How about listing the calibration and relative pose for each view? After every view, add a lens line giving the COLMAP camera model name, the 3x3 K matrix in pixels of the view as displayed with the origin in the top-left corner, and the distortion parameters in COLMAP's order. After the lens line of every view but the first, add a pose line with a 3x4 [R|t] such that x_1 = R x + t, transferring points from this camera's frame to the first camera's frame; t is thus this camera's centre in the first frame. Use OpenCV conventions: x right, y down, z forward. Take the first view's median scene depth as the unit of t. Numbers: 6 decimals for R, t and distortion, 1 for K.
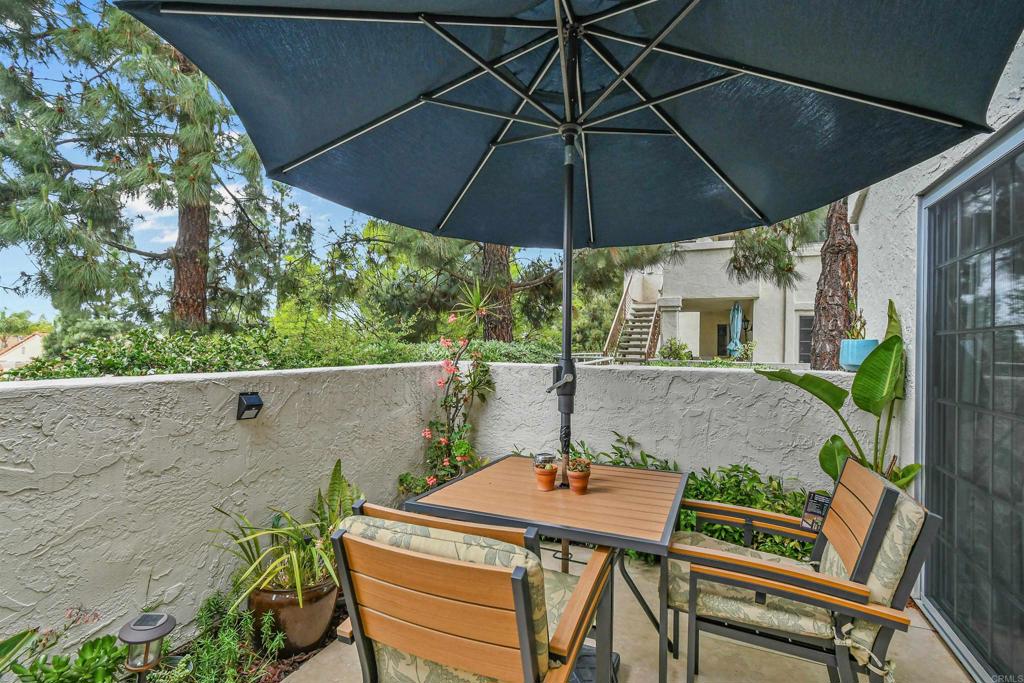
lens RADIAL K [[462.7, 0, 509.6], [0, 462.7, 344.1], [0, 0, 1]] dist [0.001757, 0.000053]
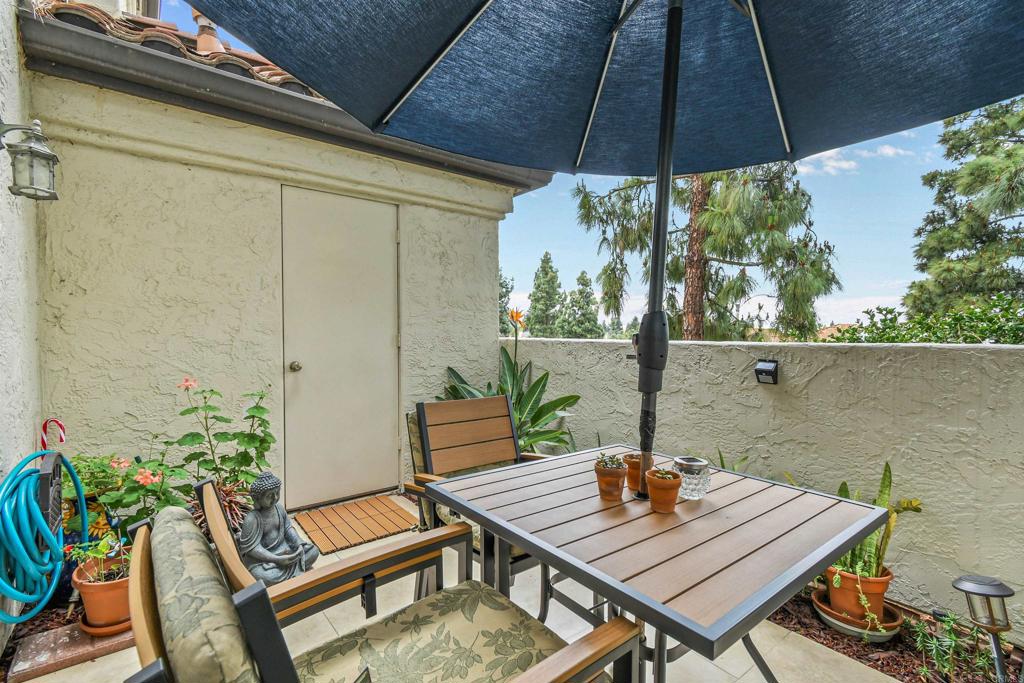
lens RADIAL K [[462.7, 0, 510.7], [0, 462.7, 343.7], [0, 0, 1]] dist [0.001757, 0.000053]
pose [[-0.459228, -0.006525, -0.888295, 0.760593], [-0.008590, 0.999959, -0.002904, 0.080516], [0.888277, 0.006297, -0.459265, 1.036757]]
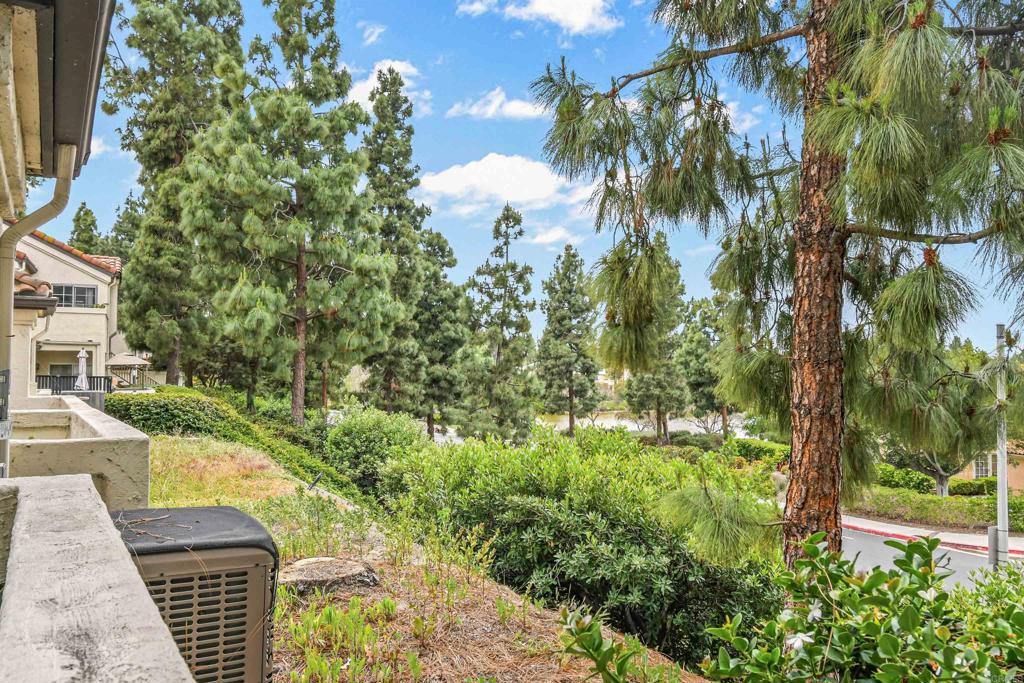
lens RADIAL K [[786.8, 0, 513.3], [0, 786.8, 347.0], [0, 0, 1]] dist [0.050594, -0.001060]
pose [[-0.564434, -0.052305, -0.823819, 0.266256], [-0.010716, 0.998371, -0.056046, 0.017242], [0.825409, -0.022806, -0.564075, 1.126519]]
